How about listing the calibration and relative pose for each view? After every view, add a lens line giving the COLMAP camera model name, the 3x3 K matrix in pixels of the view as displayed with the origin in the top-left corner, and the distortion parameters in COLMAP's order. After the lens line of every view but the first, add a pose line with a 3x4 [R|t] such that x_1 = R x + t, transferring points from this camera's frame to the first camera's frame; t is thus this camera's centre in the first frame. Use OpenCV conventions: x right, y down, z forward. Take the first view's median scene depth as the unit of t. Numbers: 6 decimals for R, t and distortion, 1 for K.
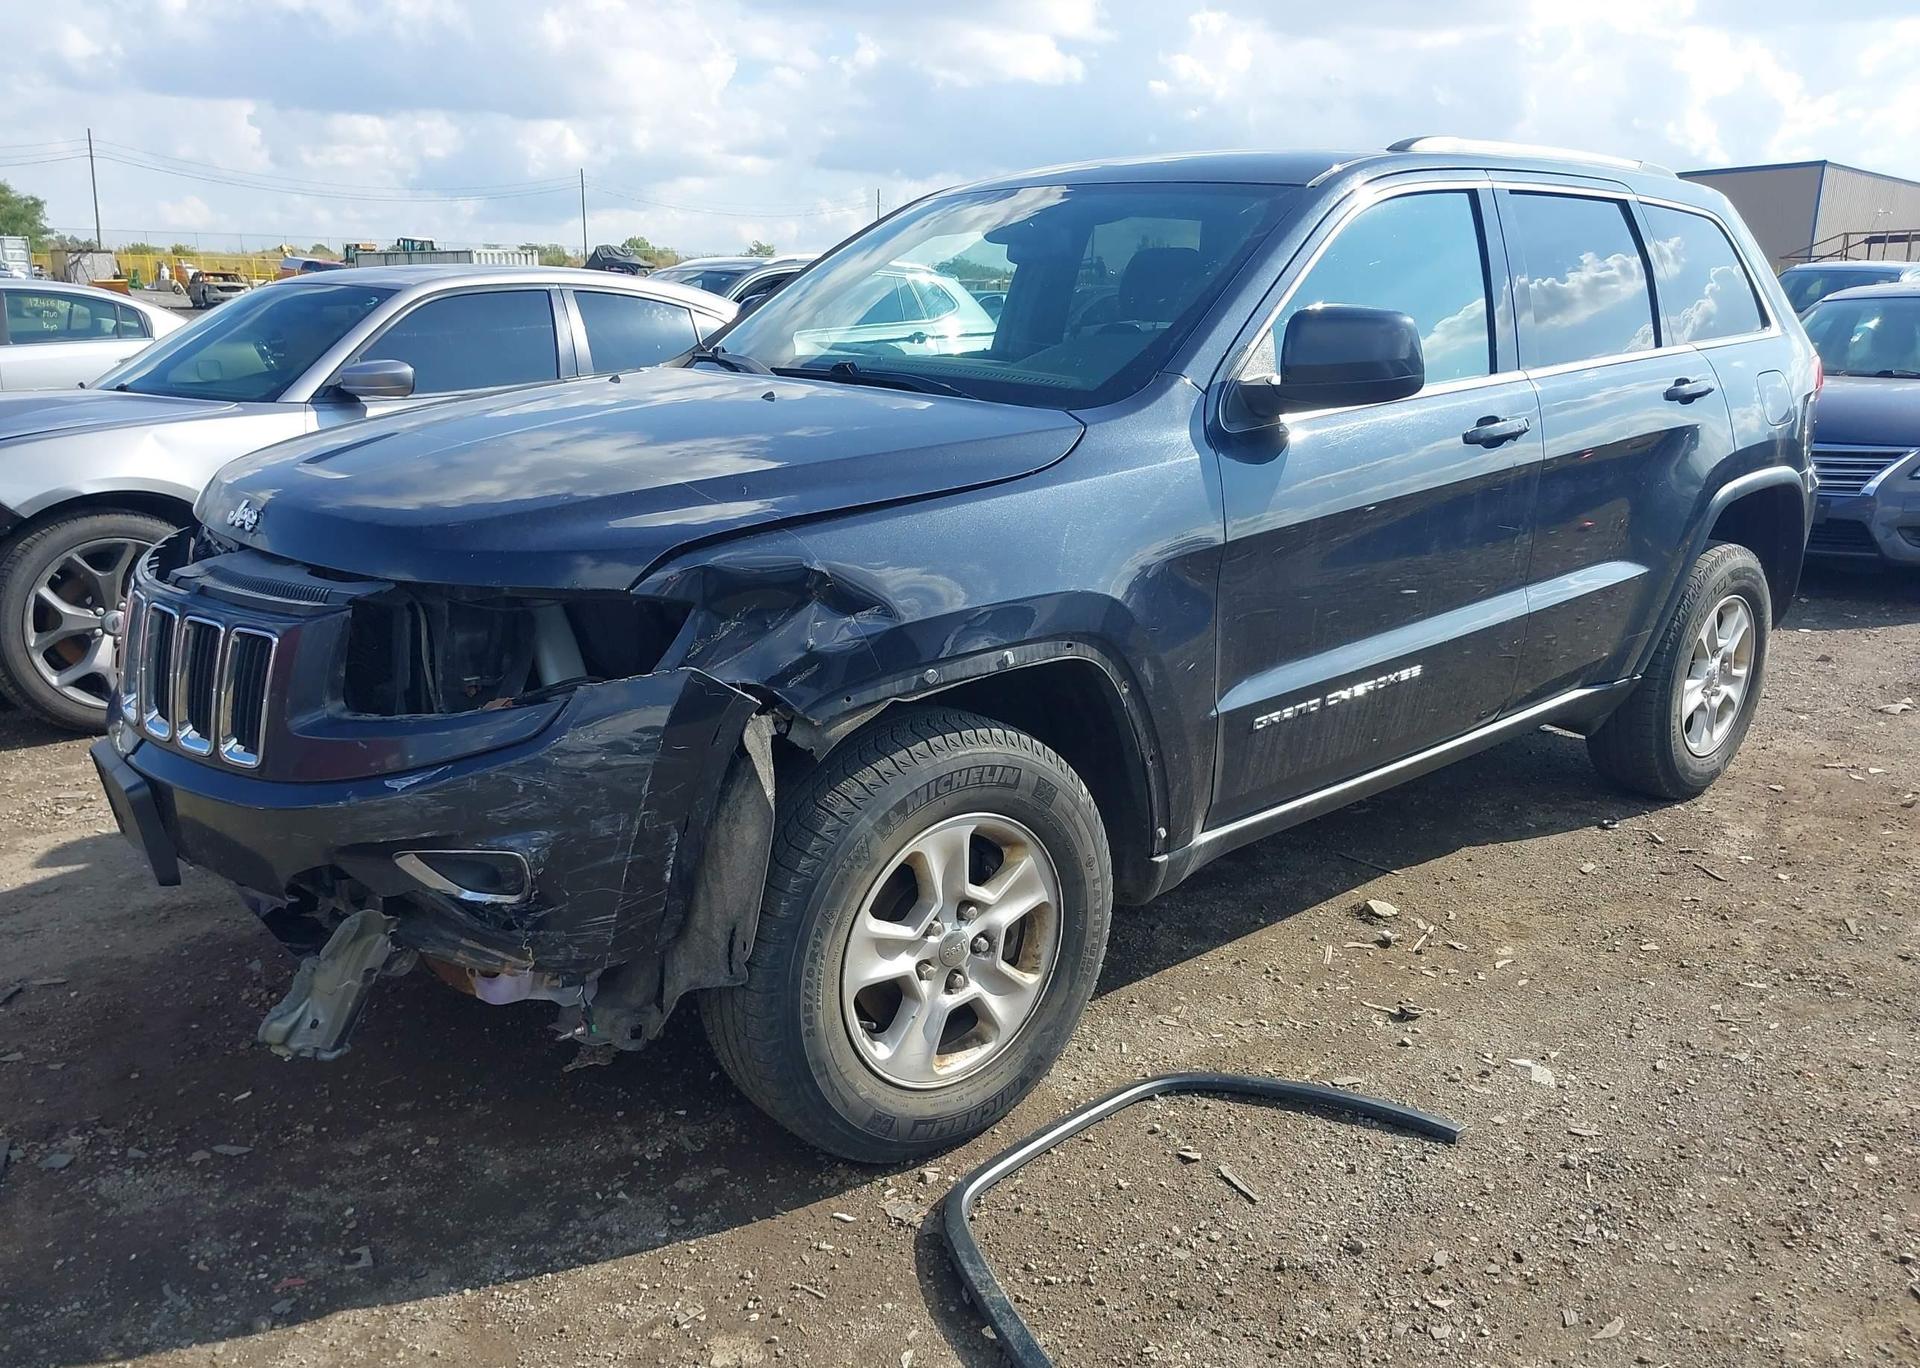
lens RADIAL K [[1539.8, 0, 960.0], [0, 1539.8, 684.0], [0, 0, 1]] dist [0.045021, -0.068170]
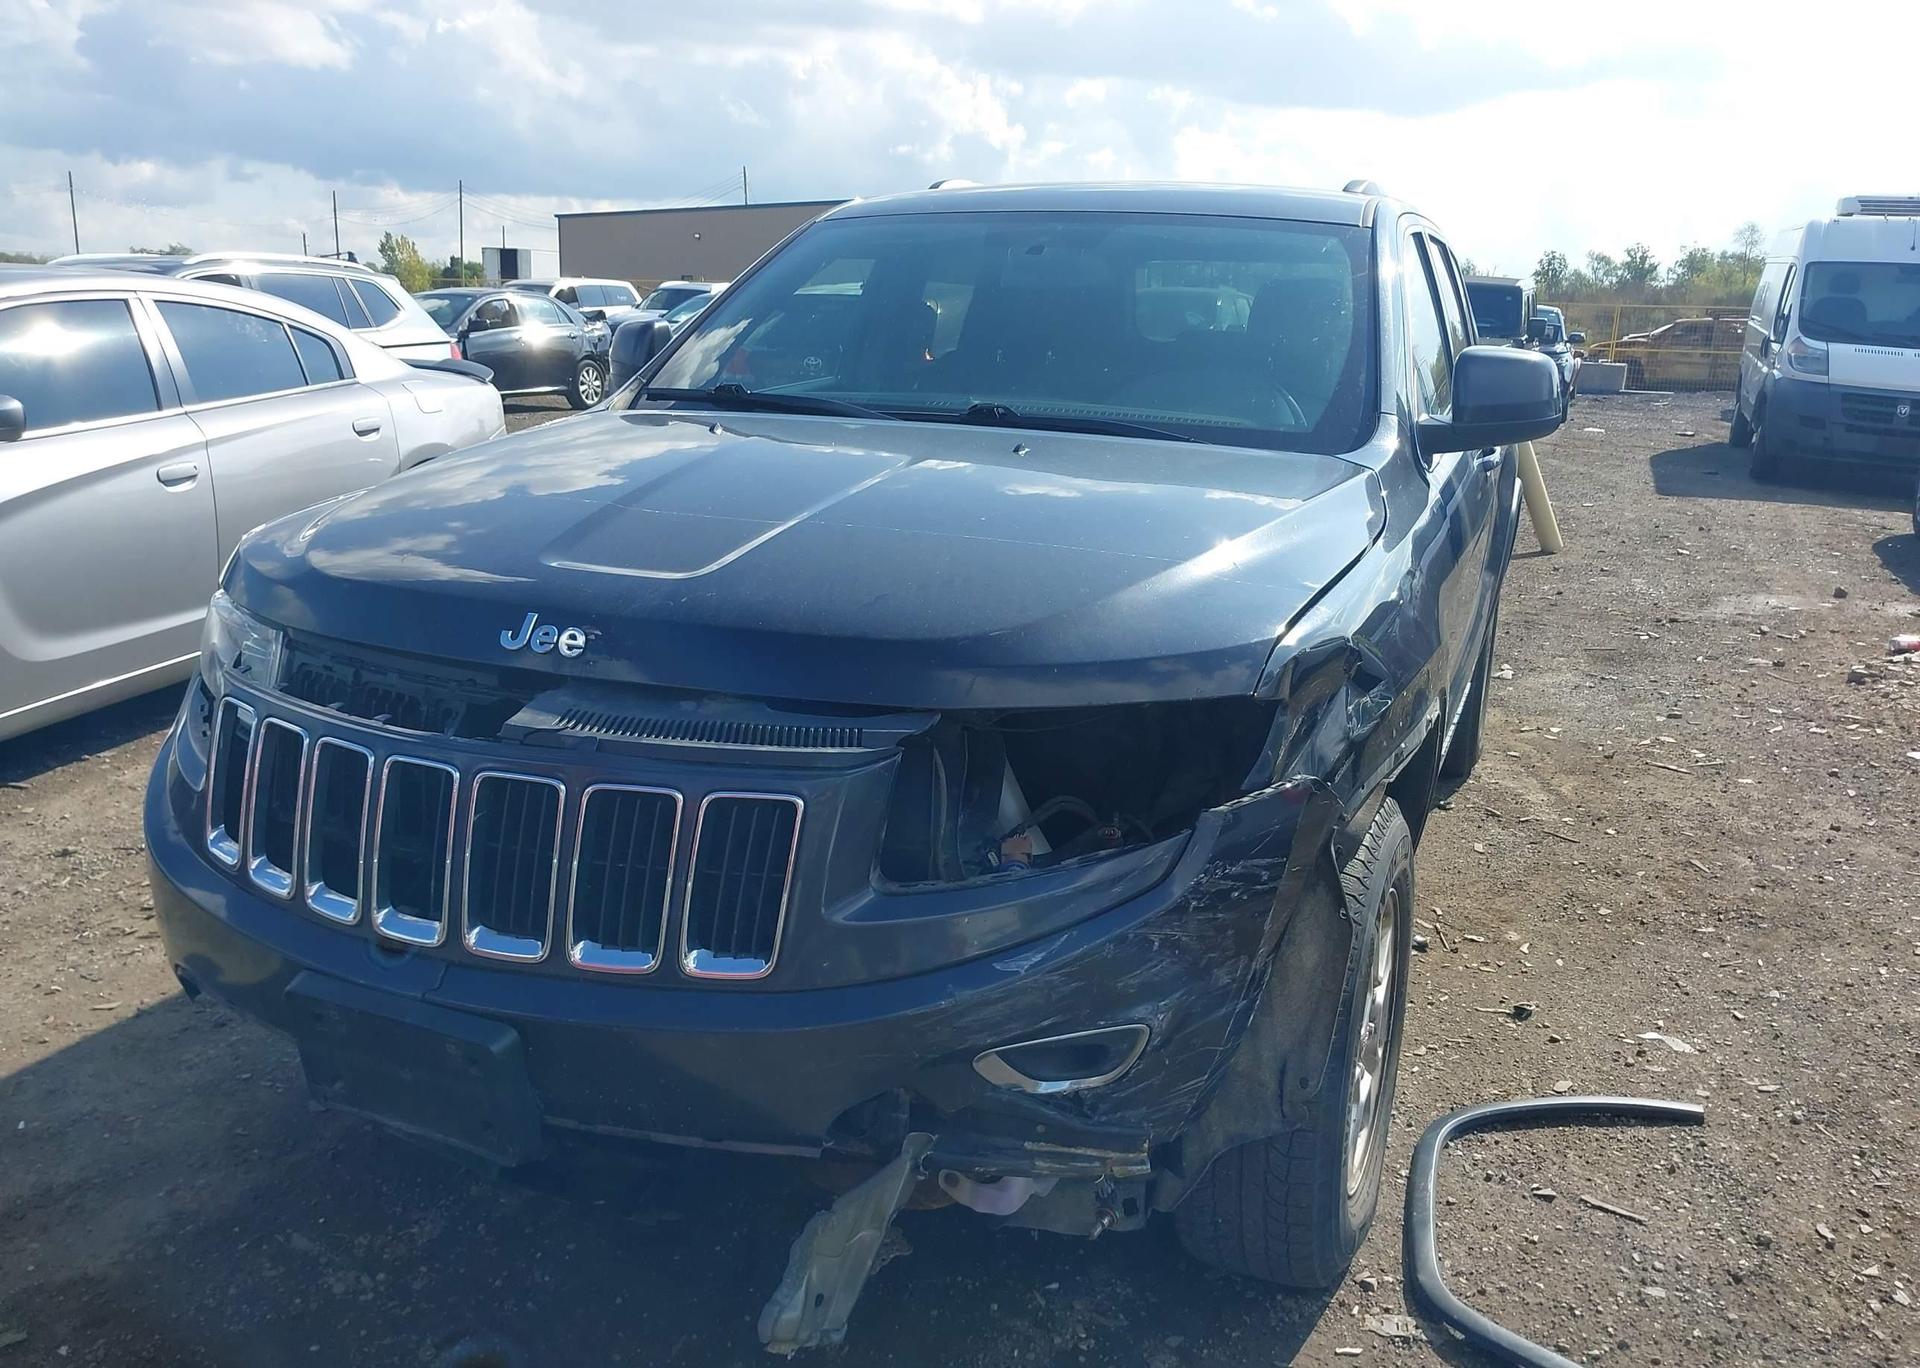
lens RADIAL K [[1555.5, 0, 969.4], [0, 1555.5, 664.2], [0, 0, 1]] dist [0.005149, -0.008572]
pose [[0.902153, -0.087872, 0.422371, -0.658340], [0.093675, 0.995578, 0.007042, -0.089993], [-0.421123, 0.033213, 0.906395, 0.269135]]
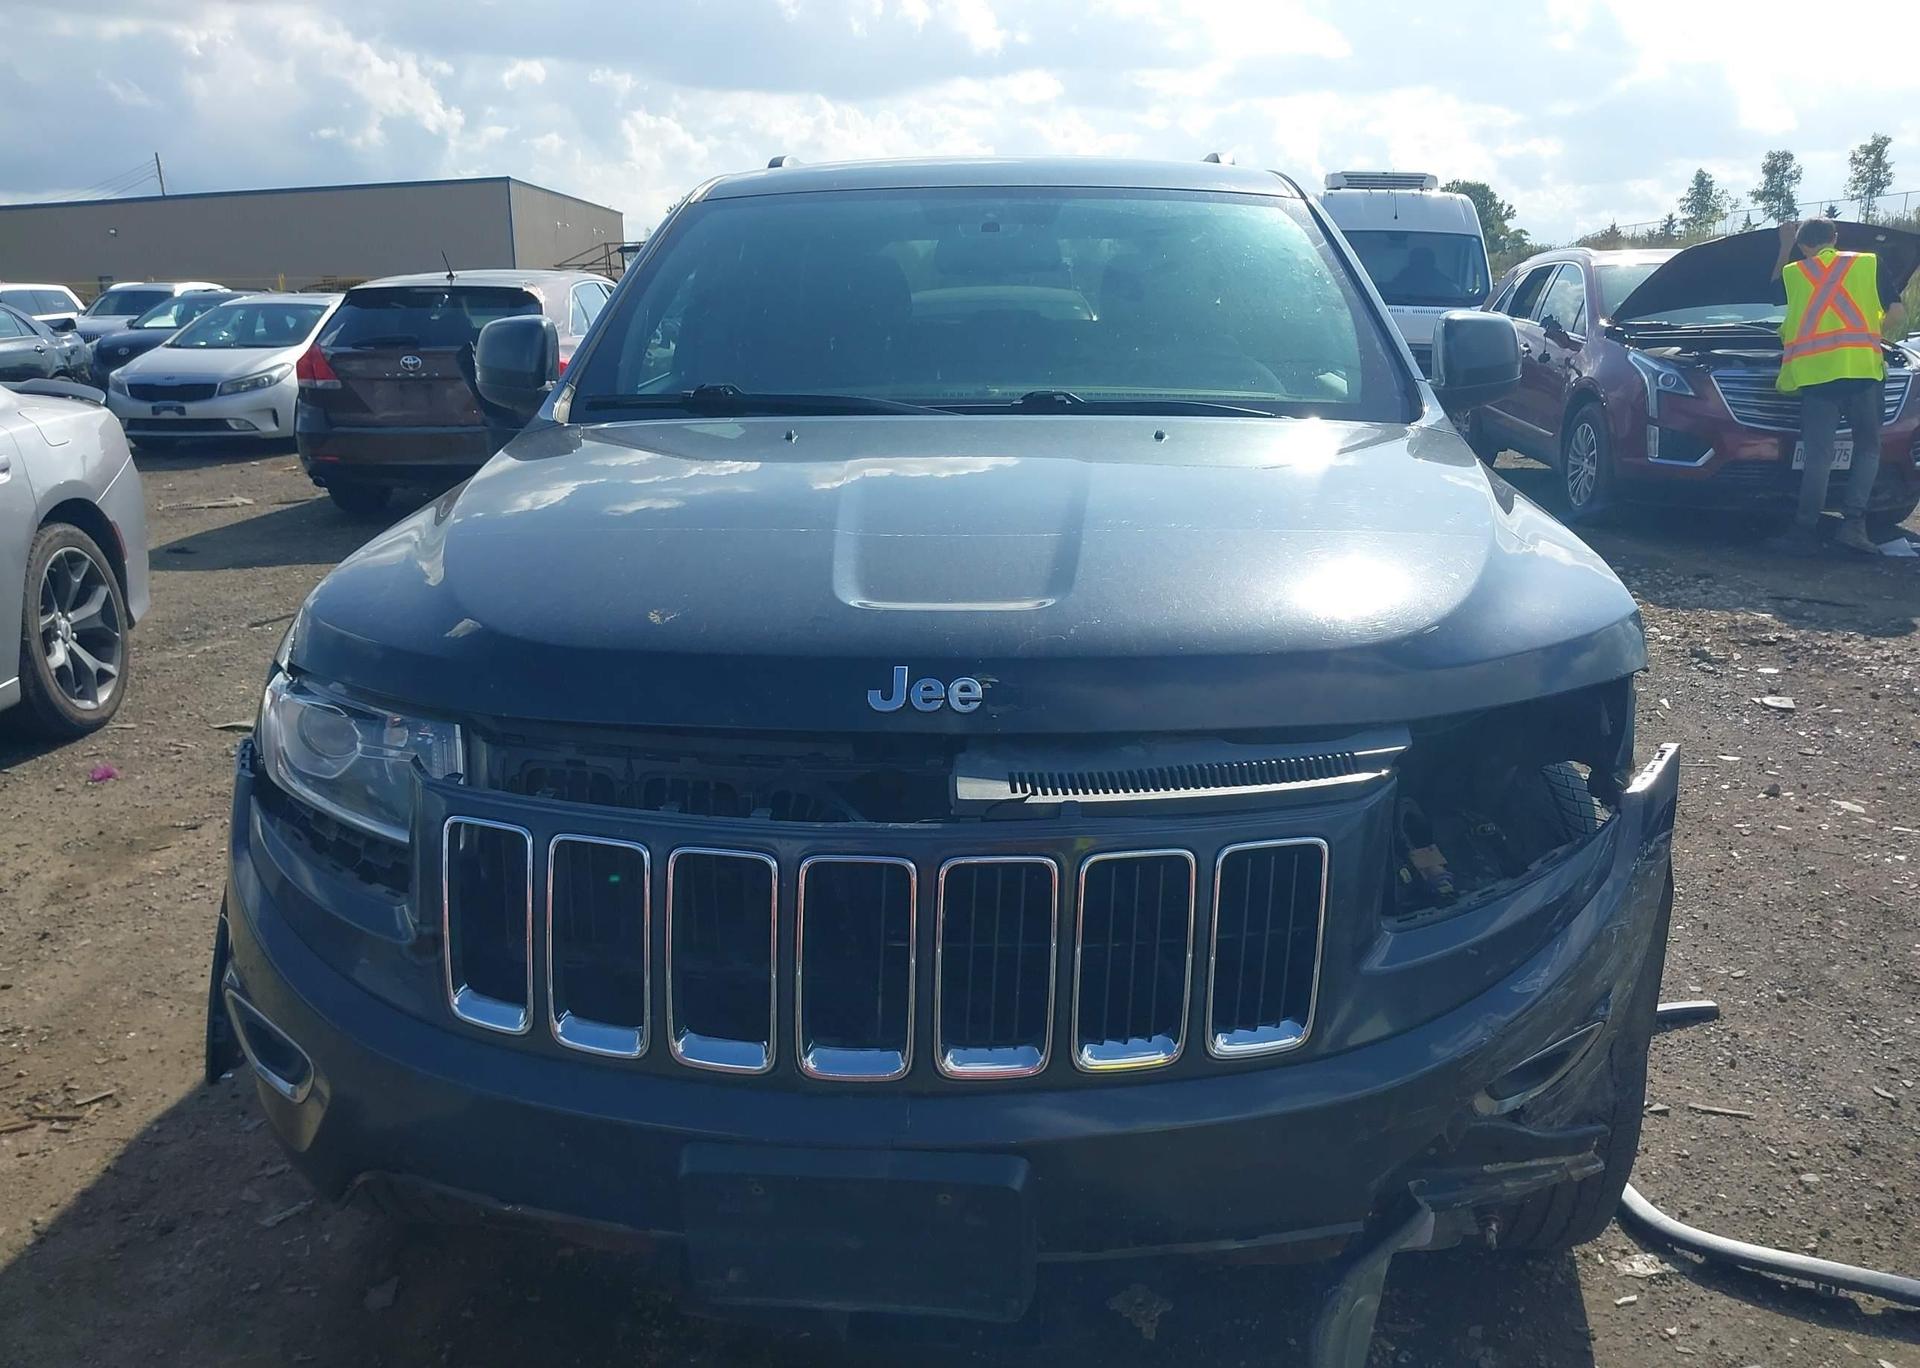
lens RADIAL K [[1539.8, 0, 960.0], [0, 1539.8, 684.0], [0, 0, 1]] dist [0.045021, -0.068170]
pose [[0.709615, -0.190444, 0.678364, -0.947959], [0.191534, 0.978663, 0.074393, -0.166639], [-0.678057, 0.077139, 0.730950, 0.580018]]
